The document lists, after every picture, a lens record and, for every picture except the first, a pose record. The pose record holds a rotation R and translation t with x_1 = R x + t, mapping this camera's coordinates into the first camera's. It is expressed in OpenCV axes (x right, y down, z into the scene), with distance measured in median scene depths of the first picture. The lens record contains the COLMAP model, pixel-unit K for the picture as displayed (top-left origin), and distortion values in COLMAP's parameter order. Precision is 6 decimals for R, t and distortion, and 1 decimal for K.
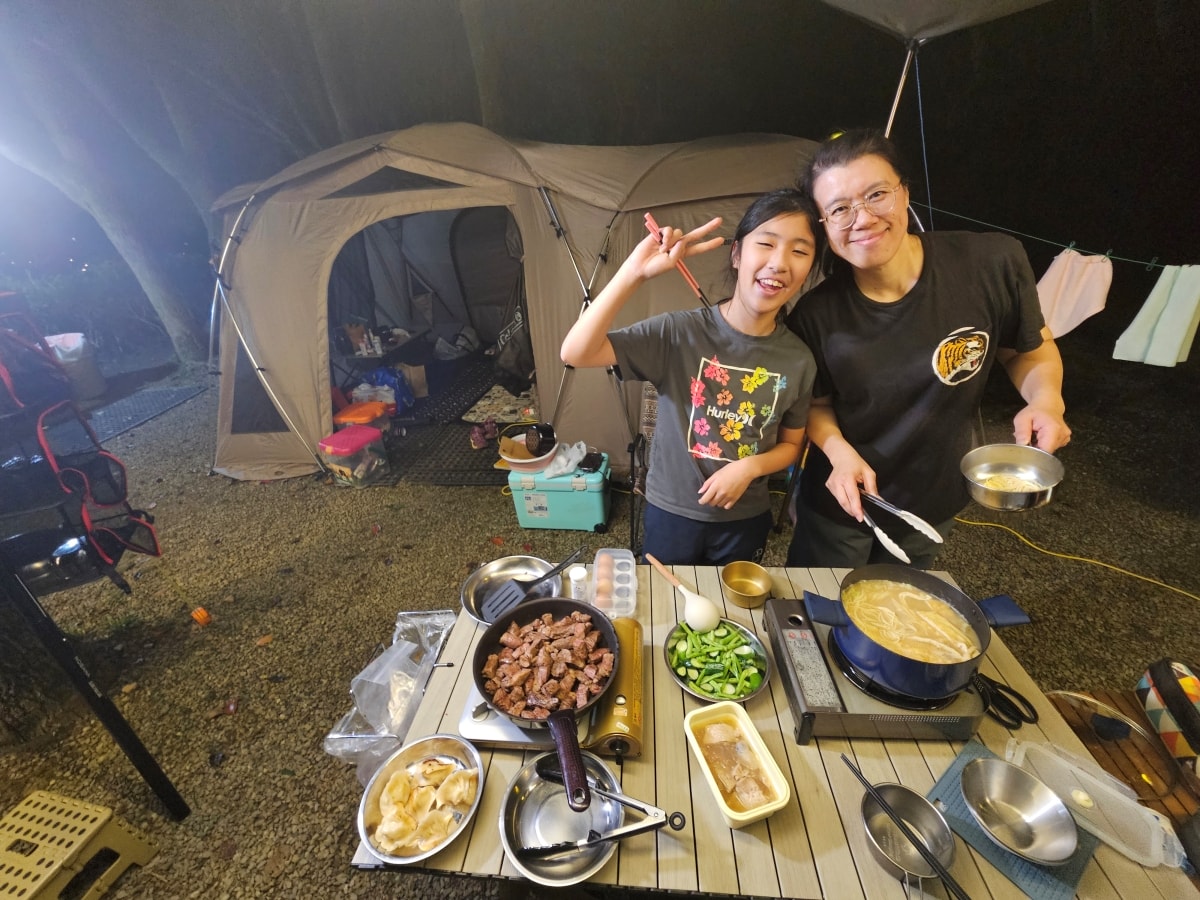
lens RADIAL K [[514.7, 0, 600.0], [0, 514.7, 450.0], [0, 0, 1]] dist [-0.002694, 0.000000]
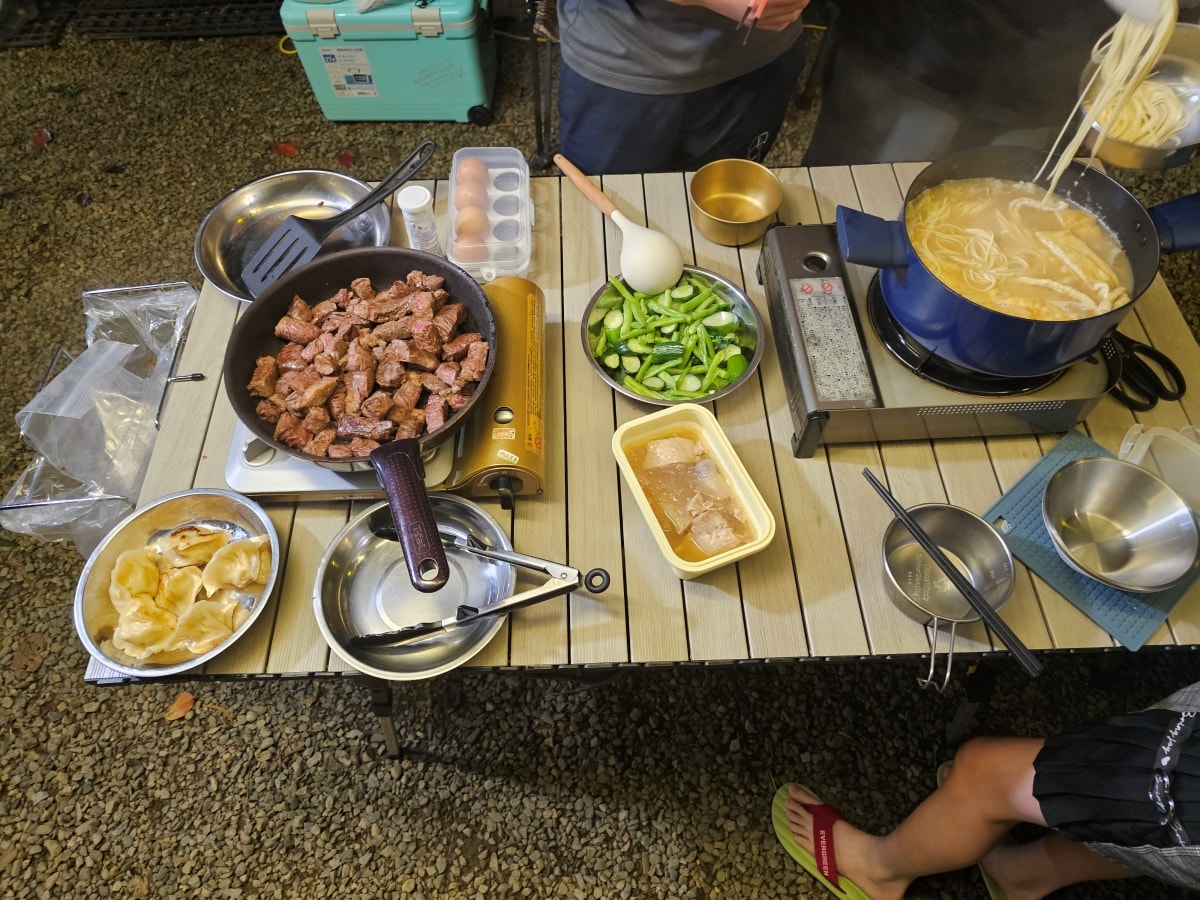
lens RADIAL K [[791.7, 0, 571.9], [0, 791.7, 446.3], [0, 0, 1]] dist [0.064148, -0.067220]
pose [[0.996659, -0.069994, 0.042097, 0.072176], [0.039251, 0.862422, 0.504666, 0.061597], [-0.071629, -0.501327, 0.862288, 0.188999]]
